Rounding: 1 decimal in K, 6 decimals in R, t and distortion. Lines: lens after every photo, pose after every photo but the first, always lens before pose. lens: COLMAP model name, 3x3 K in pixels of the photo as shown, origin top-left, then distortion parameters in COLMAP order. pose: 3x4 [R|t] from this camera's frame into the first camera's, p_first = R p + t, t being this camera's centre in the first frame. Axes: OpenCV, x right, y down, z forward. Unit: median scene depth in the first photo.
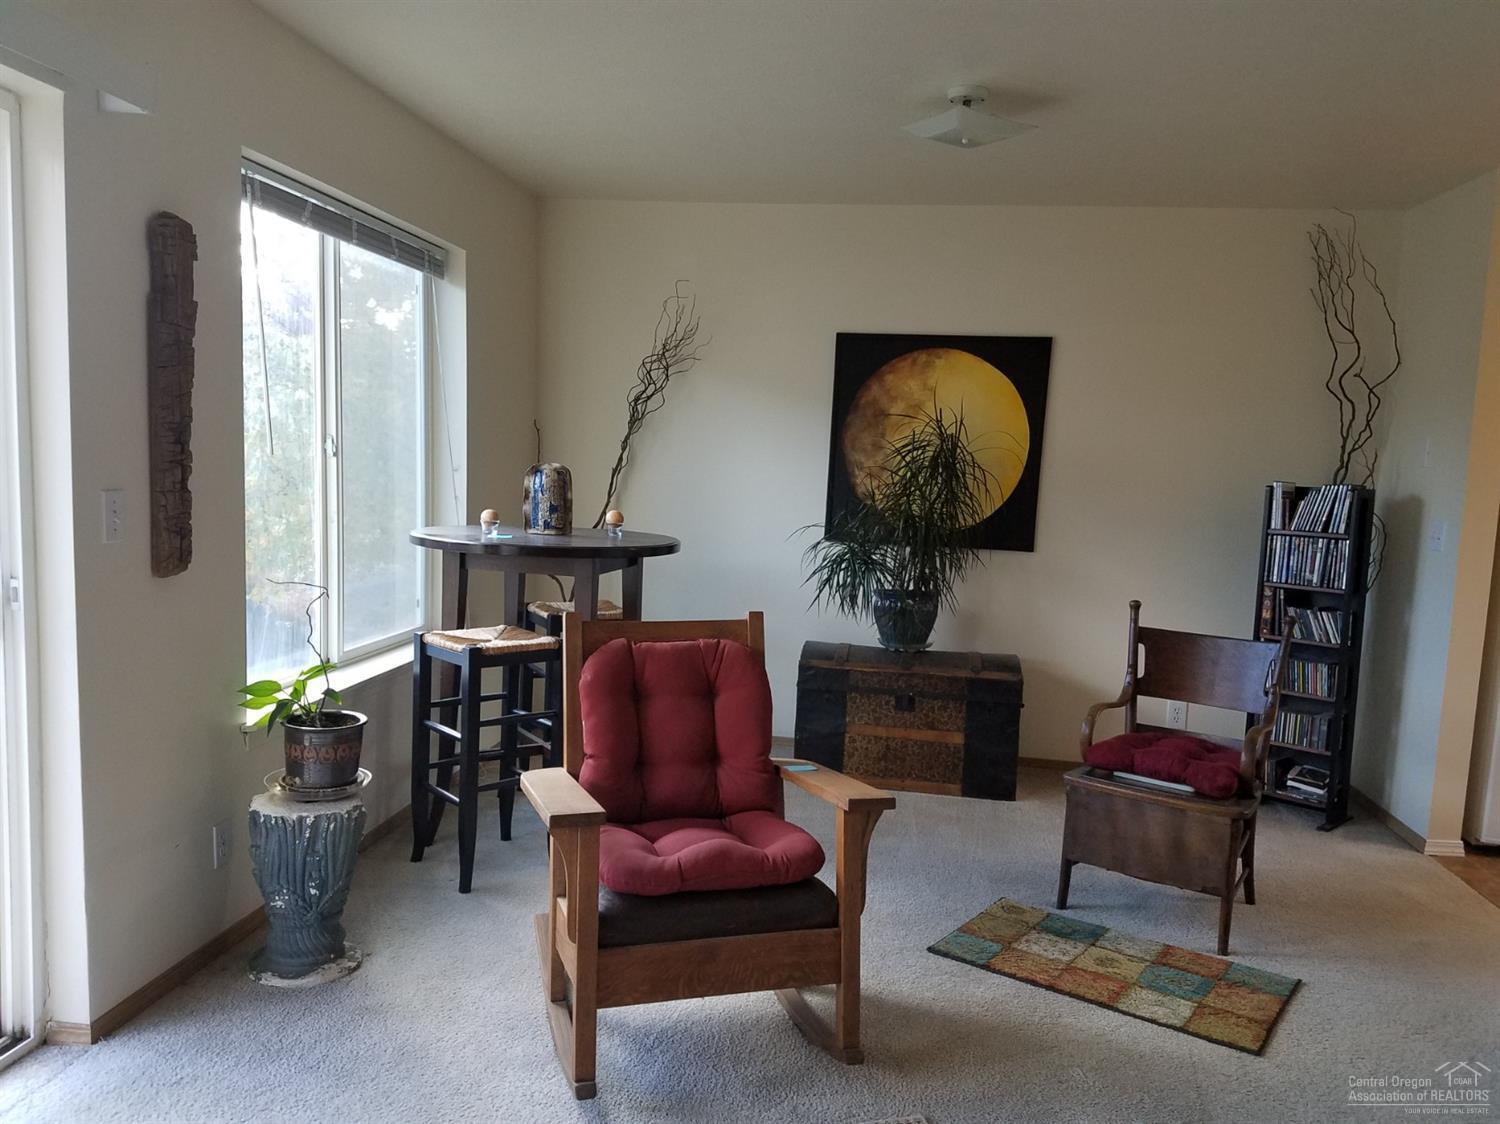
lens RADIAL K [[1115.0, 0, 749.5], [0, 1115.0, 593.3], [0, 0, 1]] dist [0.198170, -0.336032]
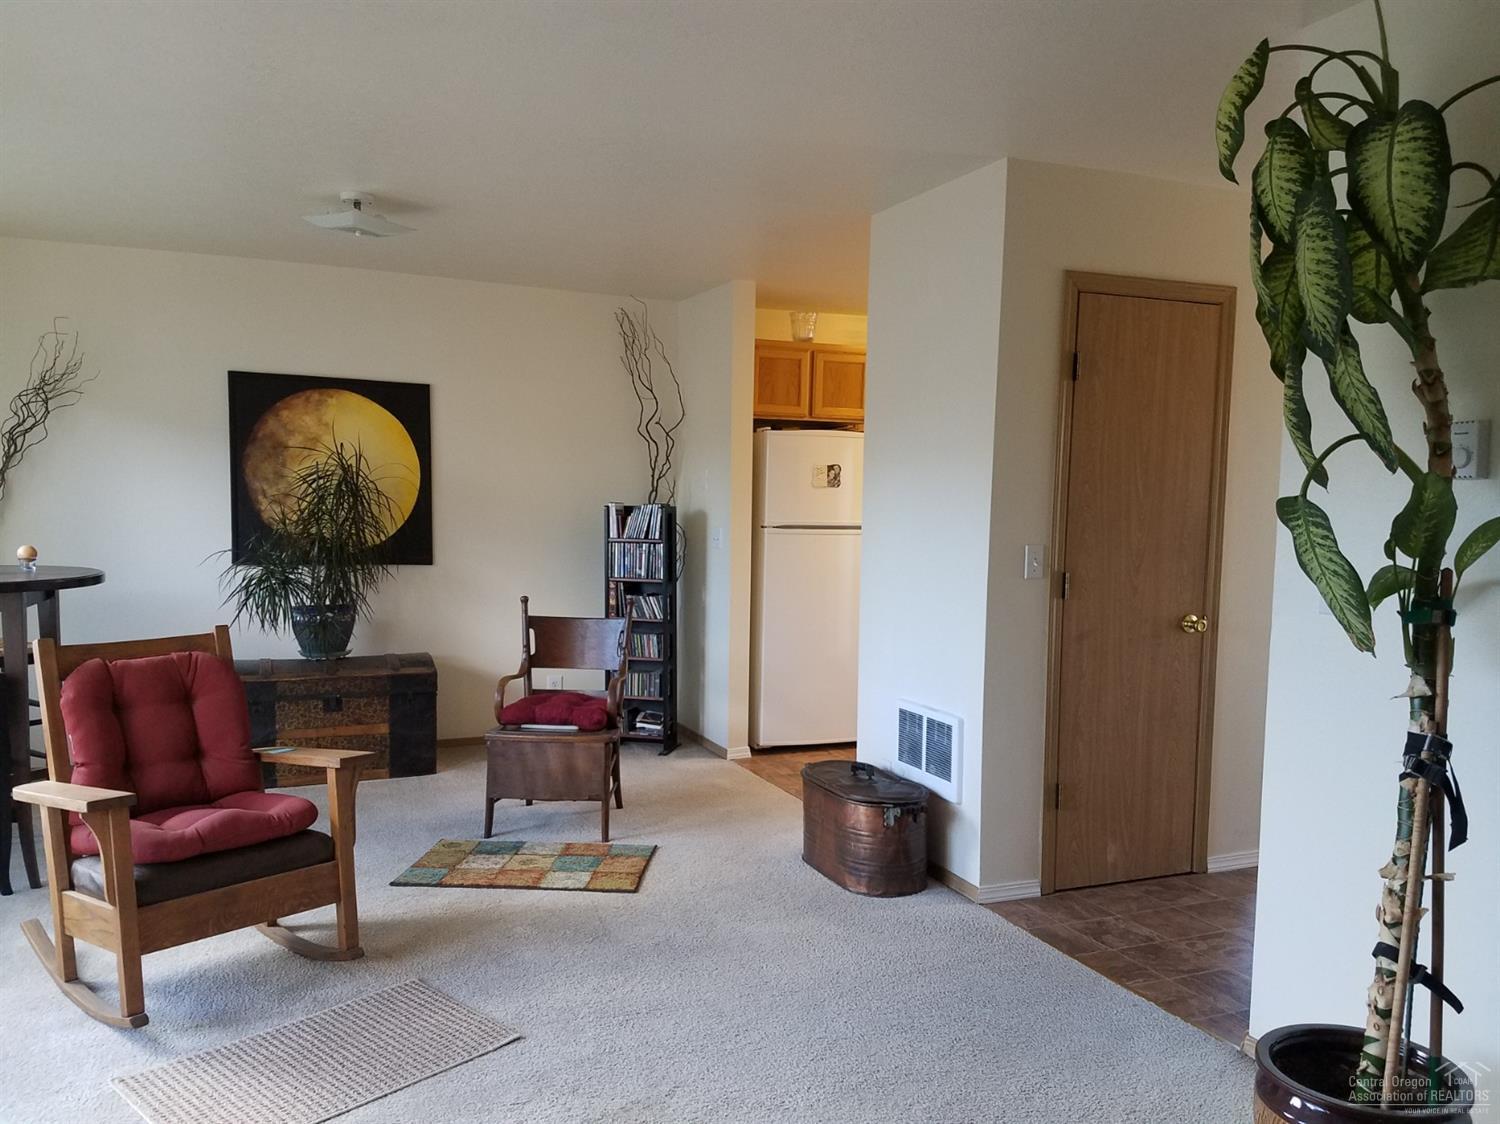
lens RADIAL K [[1115.0, 0, 749.5], [0, 1115.0, 593.3], [0, 0, 1]] dist [0.198170, -0.336032]
pose [[0.846923, -0.071847, 0.526839, -0.119255], [0.080123, 0.996759, 0.007131, 0.014707], [-0.525644, 0.036173, 0.849935, -0.229733]]
